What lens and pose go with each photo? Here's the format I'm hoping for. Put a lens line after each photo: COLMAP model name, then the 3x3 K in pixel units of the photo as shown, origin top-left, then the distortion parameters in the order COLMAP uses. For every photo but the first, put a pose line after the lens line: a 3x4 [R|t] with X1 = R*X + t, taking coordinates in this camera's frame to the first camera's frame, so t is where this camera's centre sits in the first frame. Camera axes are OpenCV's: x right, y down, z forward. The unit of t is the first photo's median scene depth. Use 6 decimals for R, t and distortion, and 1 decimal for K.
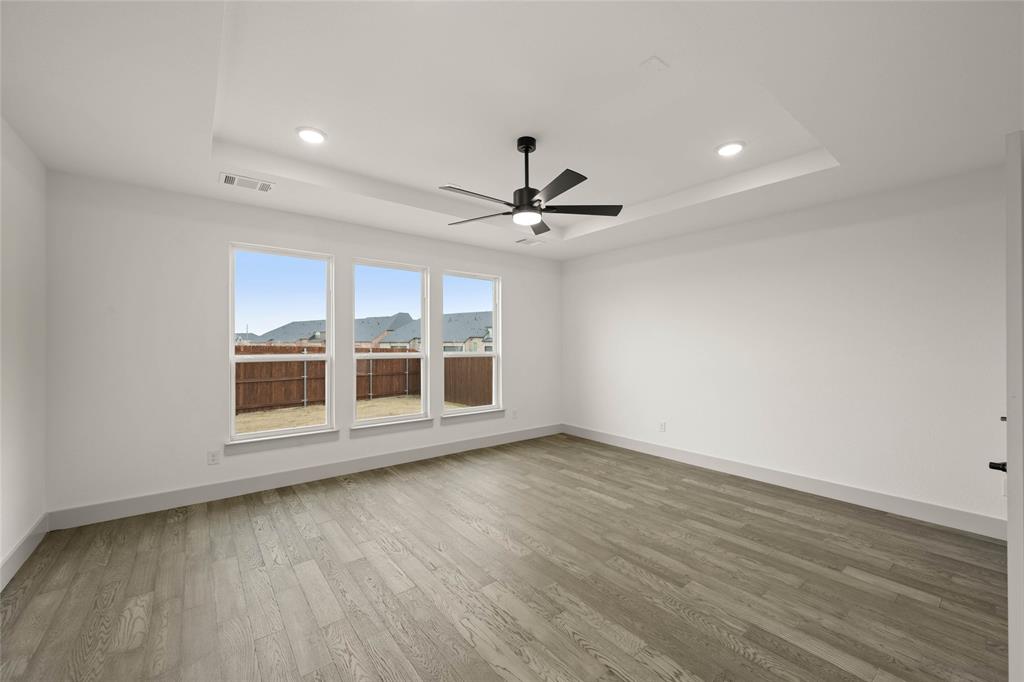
lens RADIAL K [[404.8, 0, 514.4], [0, 404.8, 343.4], [0, 0, 1]] dist [0.003351, 0.000173]
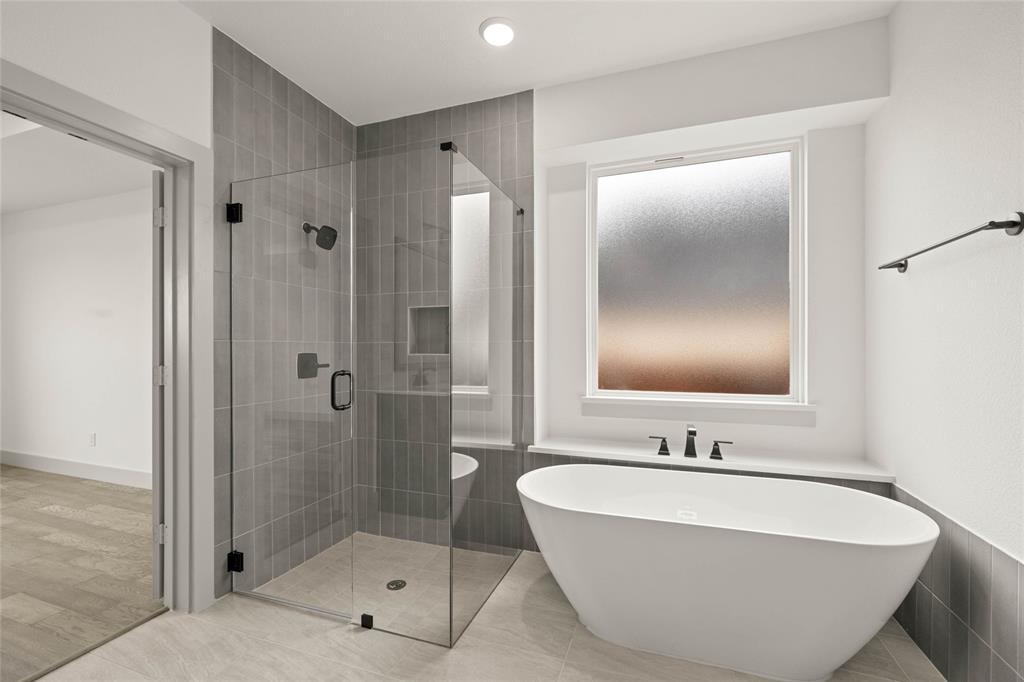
lens RADIAL K [[438.8, 0, 514.2], [0, 438.8, 352.5], [0, 0, 1]] dist [0.000992, 0.000081]
pose [[0.855194, -0.006789, 0.518263, 0.809733], [-0.000524, 0.999902, 0.013963, 0.033443], [-0.518307, -0.012213, 0.855107, -0.179870]]
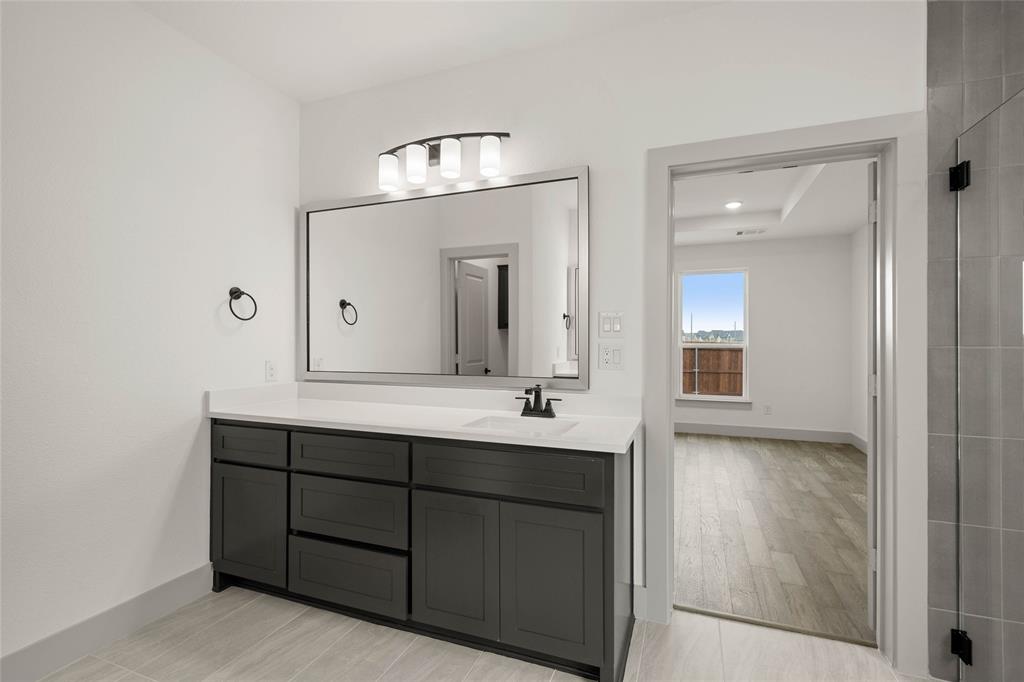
lens RADIAL K [[463.4, 0, 512.0], [0, 463.4, 341.0], [0, 0, 1]] dist [0.000607, 0.000175]
pose [[0.499462, -0.000481, -0.866336, 0.968791], [0.000687, 1.000000, -0.000159, 0.019364], [0.866336, -0.000516, 0.499462, -0.103217]]
